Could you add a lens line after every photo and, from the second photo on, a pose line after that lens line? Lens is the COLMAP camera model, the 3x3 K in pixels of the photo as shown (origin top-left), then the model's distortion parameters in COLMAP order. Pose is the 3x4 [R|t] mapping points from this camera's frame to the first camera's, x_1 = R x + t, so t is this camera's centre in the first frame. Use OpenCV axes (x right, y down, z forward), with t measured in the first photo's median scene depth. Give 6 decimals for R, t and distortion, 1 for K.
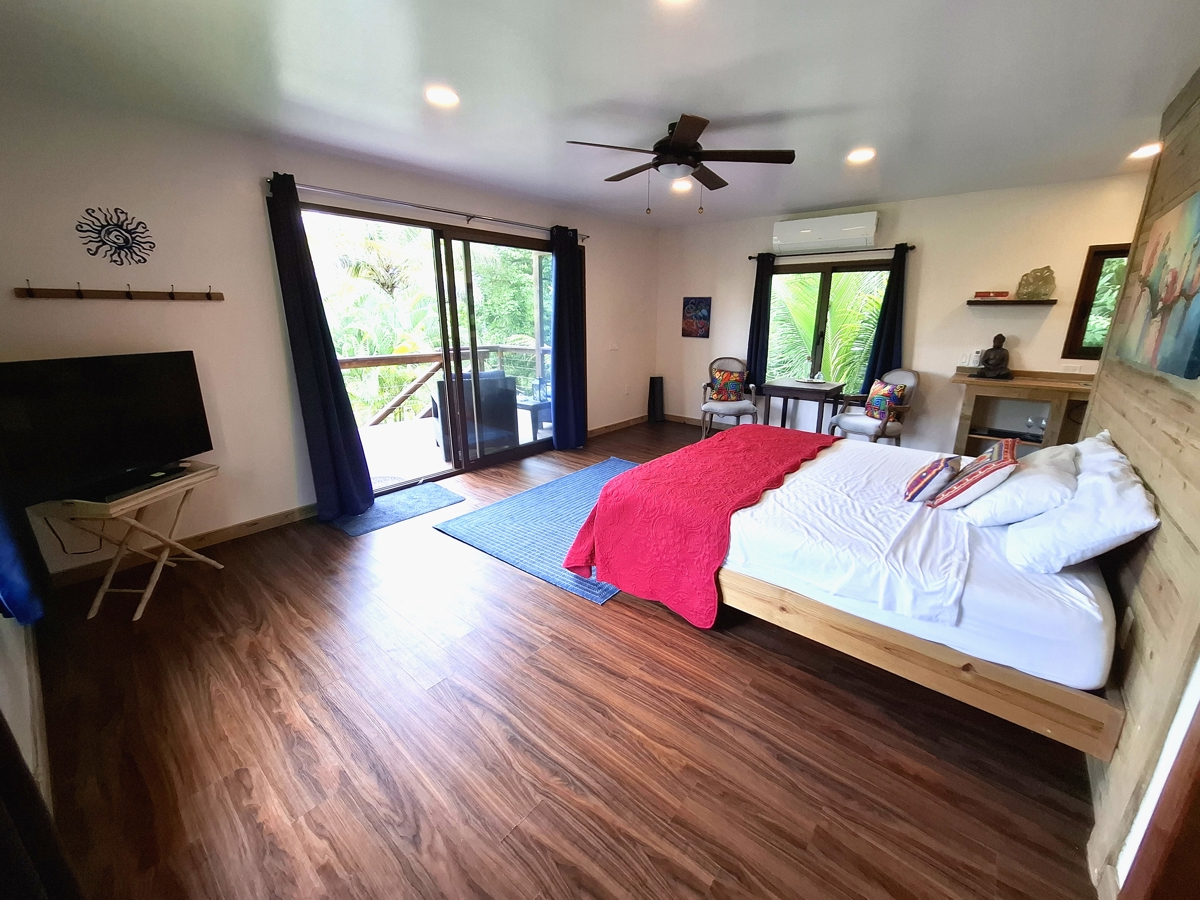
lens RADIAL K [[475.2, 0, 611.2], [0, 475.2, 443.6], [0, 0, 1]] dist [-0.001637, -0.000082]
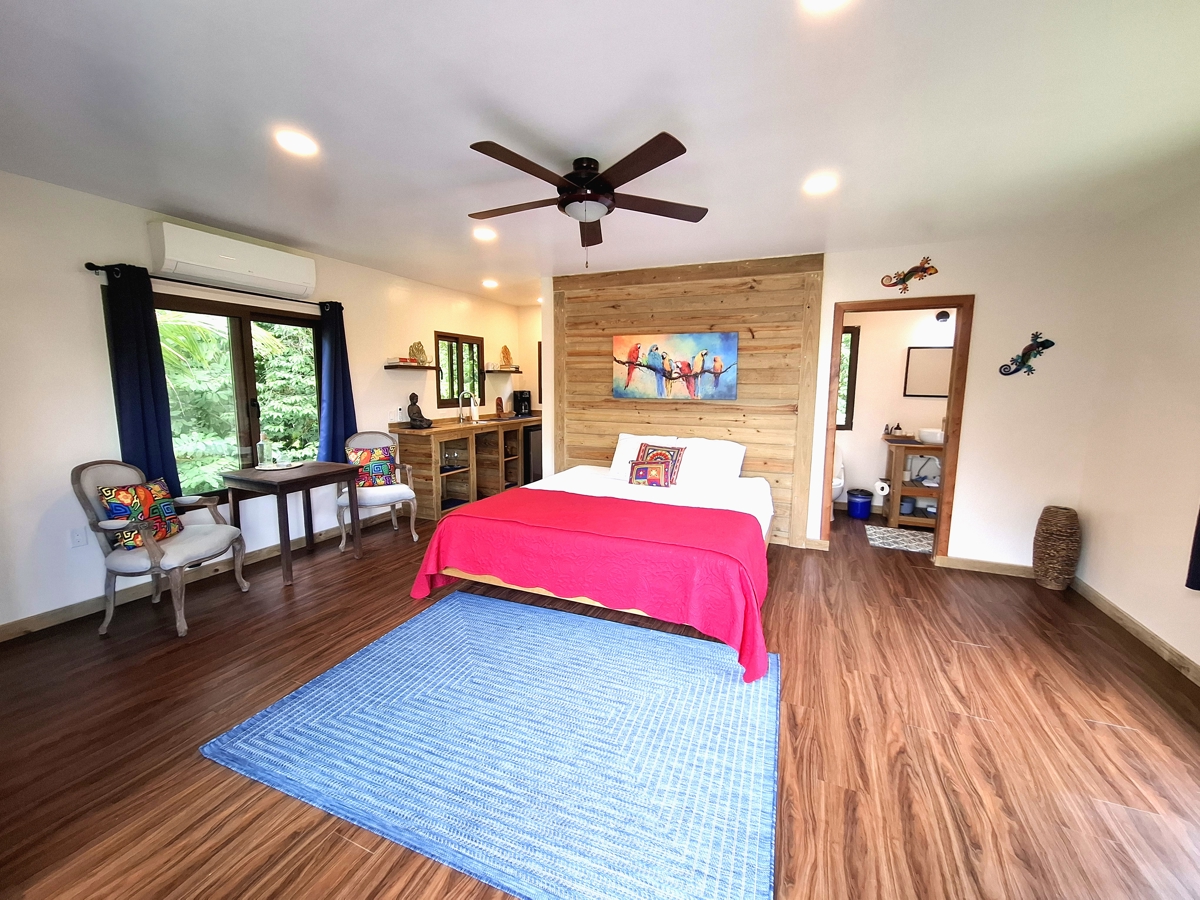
lens RADIAL K [[475.2, 0, 611.2], [0, 475.2, 443.6], [0, 0, 1]] dist [-0.001637, -0.000082]
pose [[-0.298570, -0.128896, 0.945644, -0.996484], [0.244900, 0.947314, 0.206447, -0.475553], [-0.922431, 0.293227, -0.251273, 1.771953]]
